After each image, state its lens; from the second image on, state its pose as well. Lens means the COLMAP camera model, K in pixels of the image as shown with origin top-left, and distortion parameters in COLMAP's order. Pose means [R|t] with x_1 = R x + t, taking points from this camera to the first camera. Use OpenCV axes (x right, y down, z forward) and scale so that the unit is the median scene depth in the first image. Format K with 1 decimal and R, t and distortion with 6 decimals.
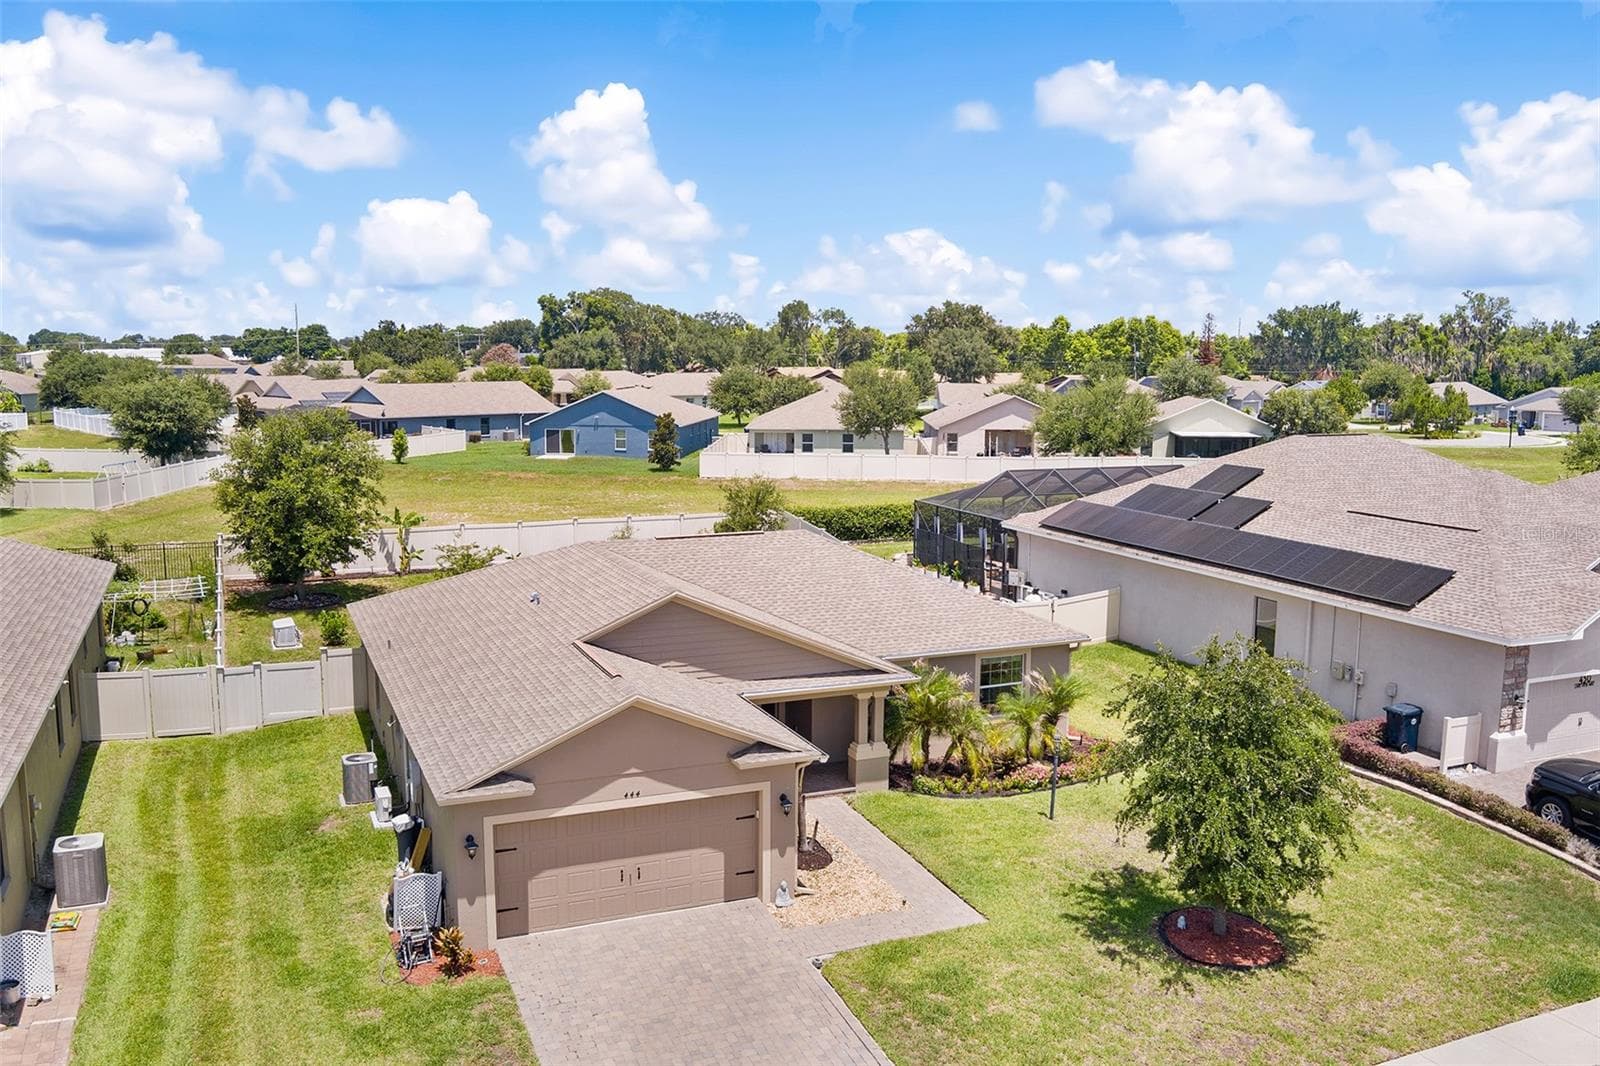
lens RADIAL K [[1332.2, 0, 797.7], [0, 1332.2, 548.3], [0, 0, 1]] dist [-0.007168, 0.005418]
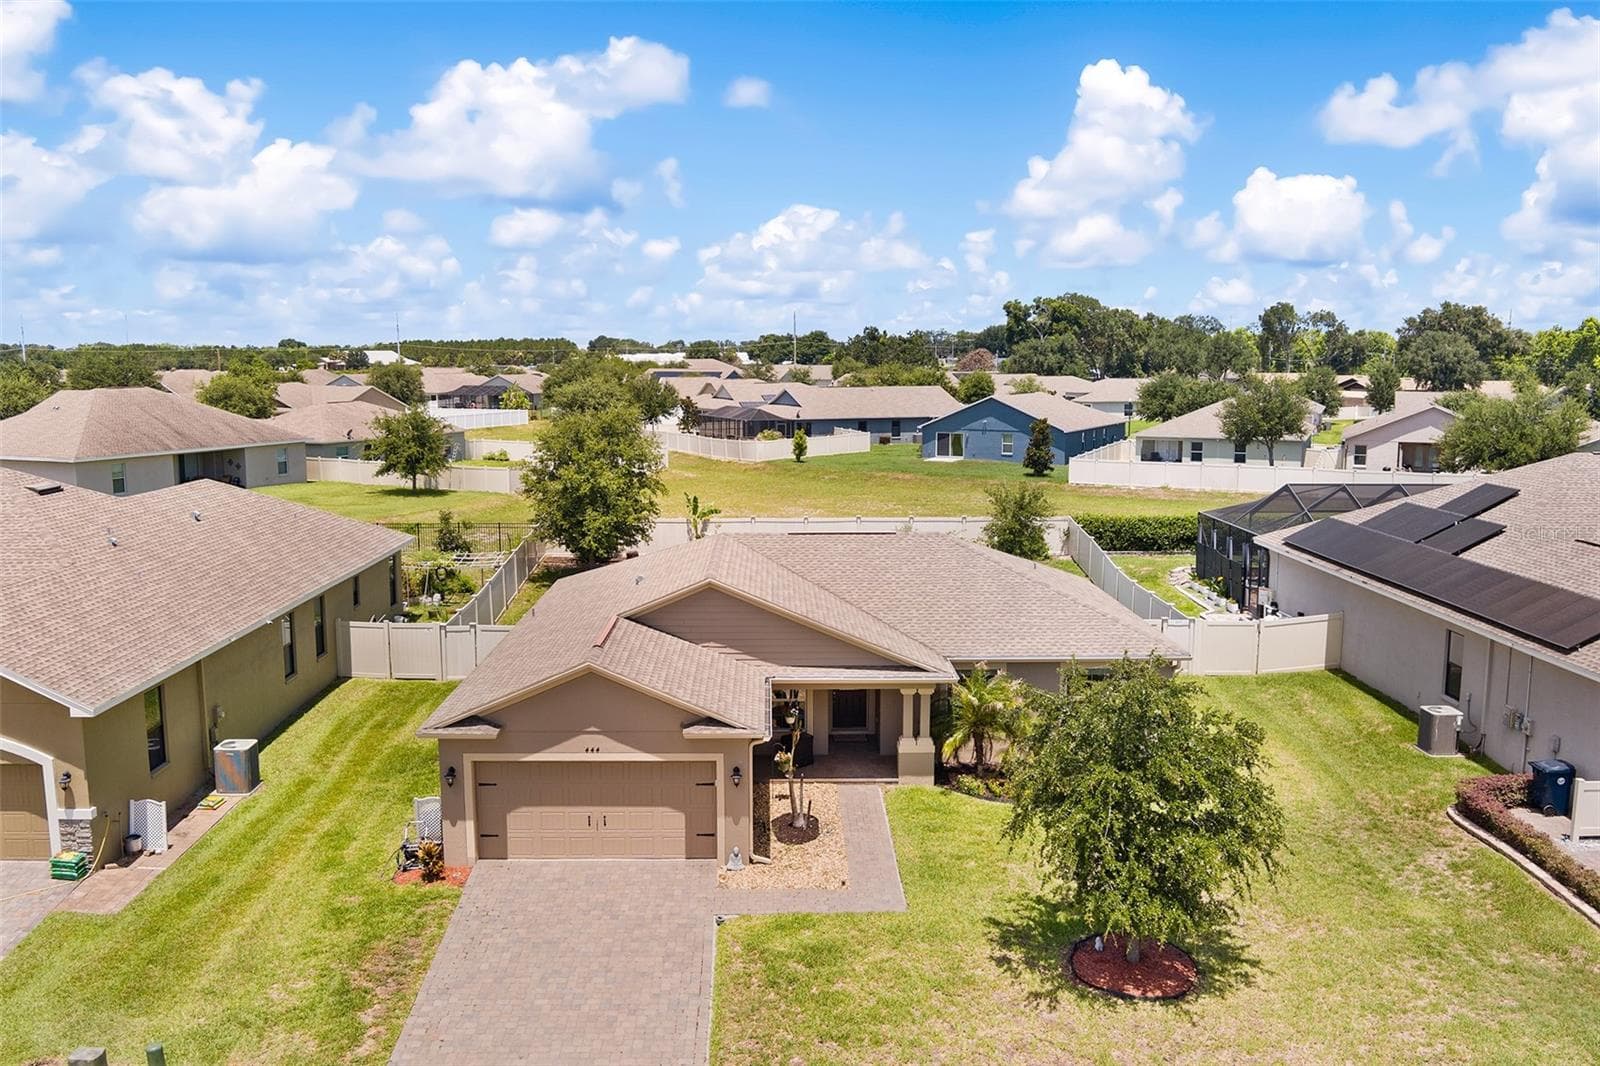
lens RADIAL K [[1332.2, 0, 796.9], [0, 1332.2, 527.3], [0, 0, 1]] dist [-0.007168, 0.005418]
pose [[0.926735, 0.043896, -0.373142, 0.345567], [-0.050965, 0.998659, -0.009097, -0.003205], [0.372242, 0.027448, 0.927730, 0.001123]]
